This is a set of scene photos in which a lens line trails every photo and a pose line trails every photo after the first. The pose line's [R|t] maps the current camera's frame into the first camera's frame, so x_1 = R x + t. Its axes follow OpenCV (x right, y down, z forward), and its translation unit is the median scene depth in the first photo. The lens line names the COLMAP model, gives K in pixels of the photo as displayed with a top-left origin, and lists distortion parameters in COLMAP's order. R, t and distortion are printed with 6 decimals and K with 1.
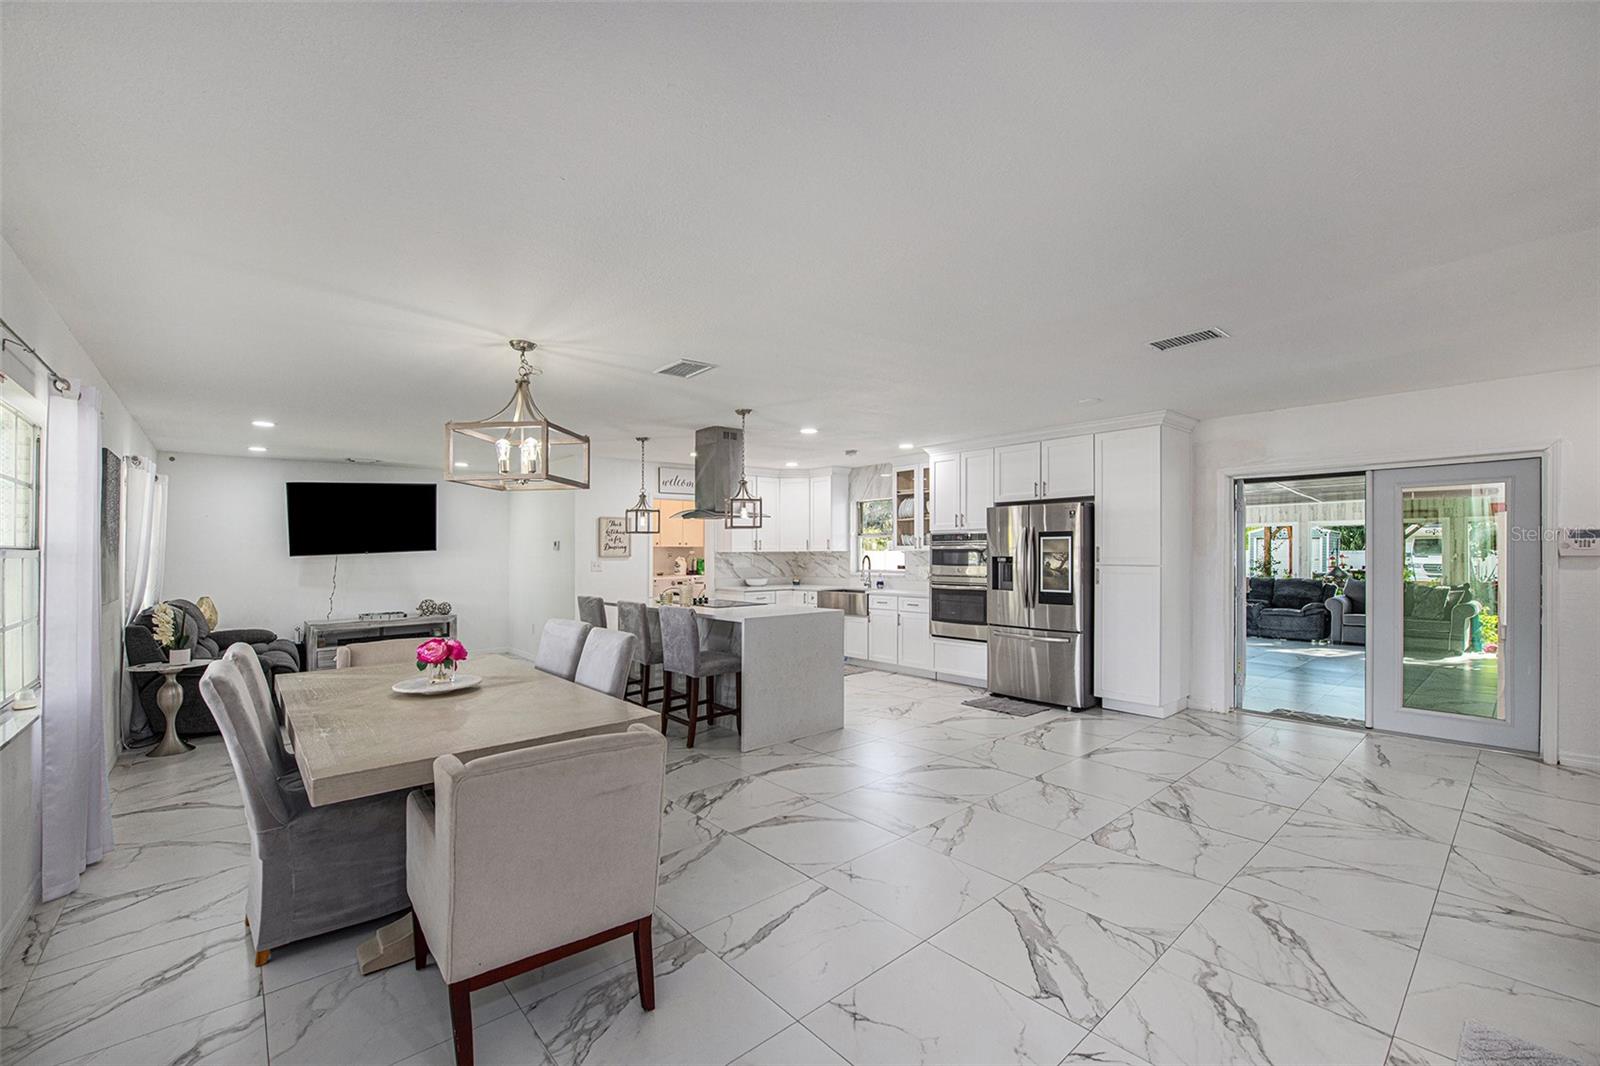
lens RADIAL K [[654.5, 0, 805.7], [0, 654.5, 549.7], [0, 0, 1]] dist [-0.020026, -0.000033]
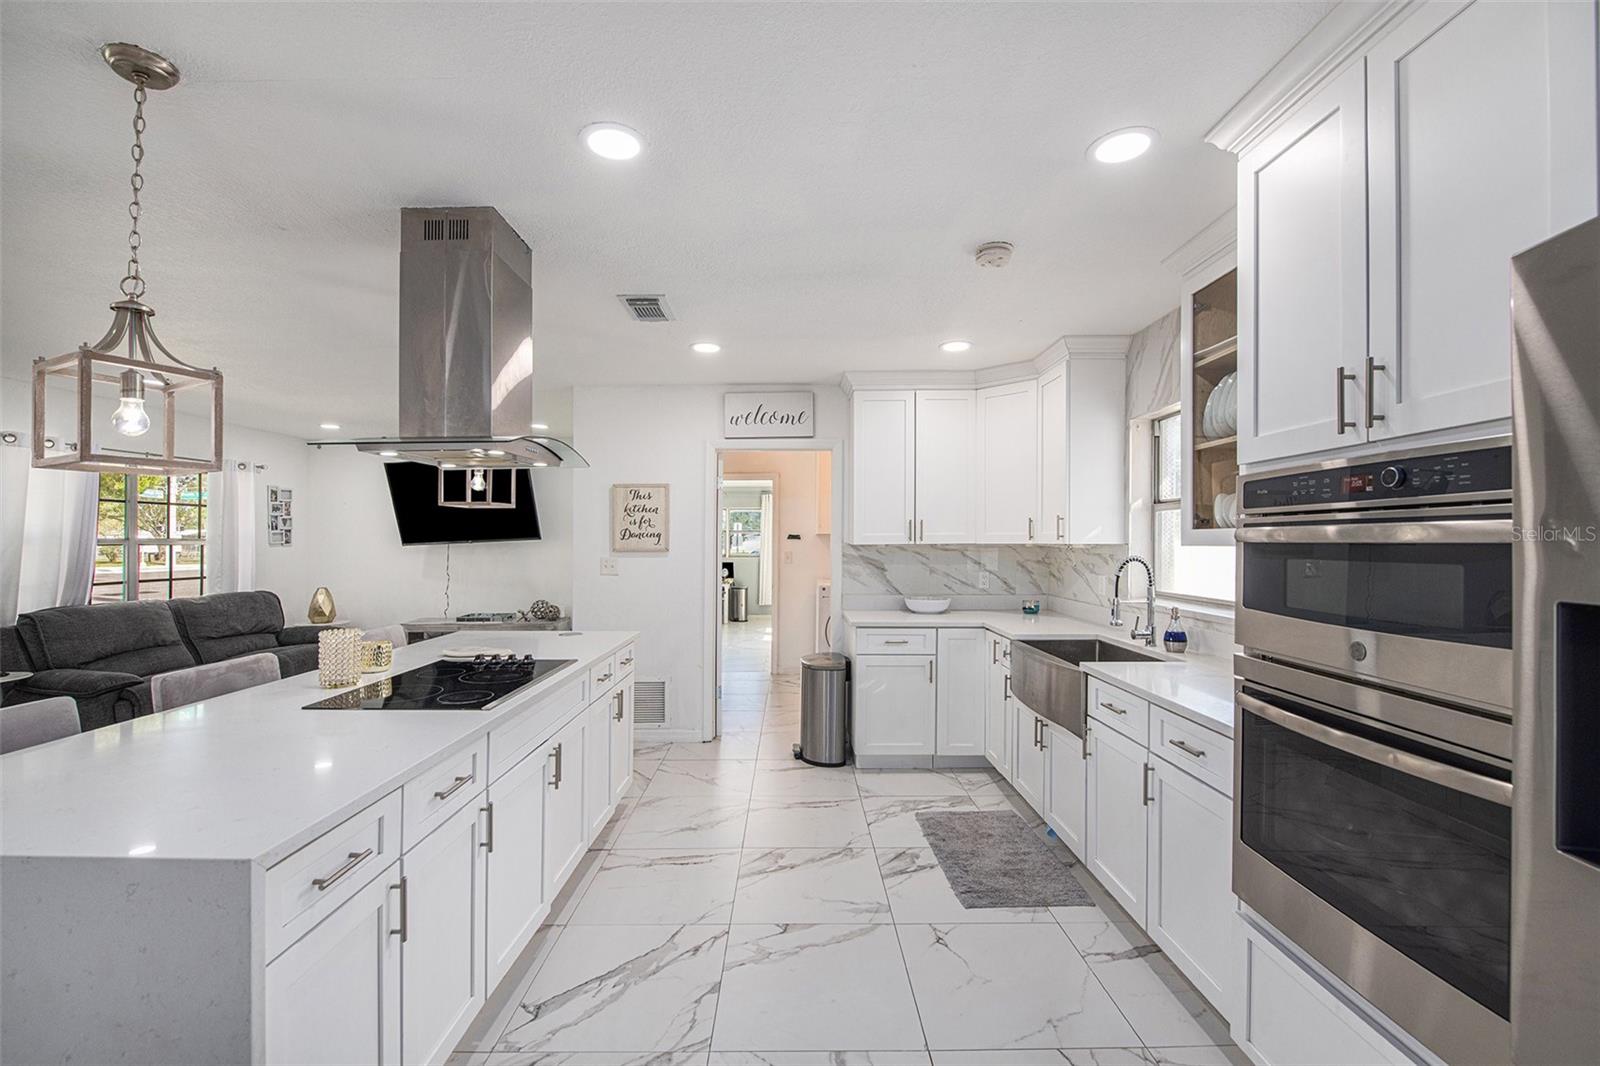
lens RADIAL K [[652.4, 0, 800.0], [0, 652.4, 533.0], [0, 0, 1]] dist [-0.020608, 0.000035]
pose [[0.754294, -0.002855, -0.656530, 0.202405], [0.000184, 0.999991, -0.004137, -0.003107], [0.656537, 0.003000, 0.754288, 0.647981]]
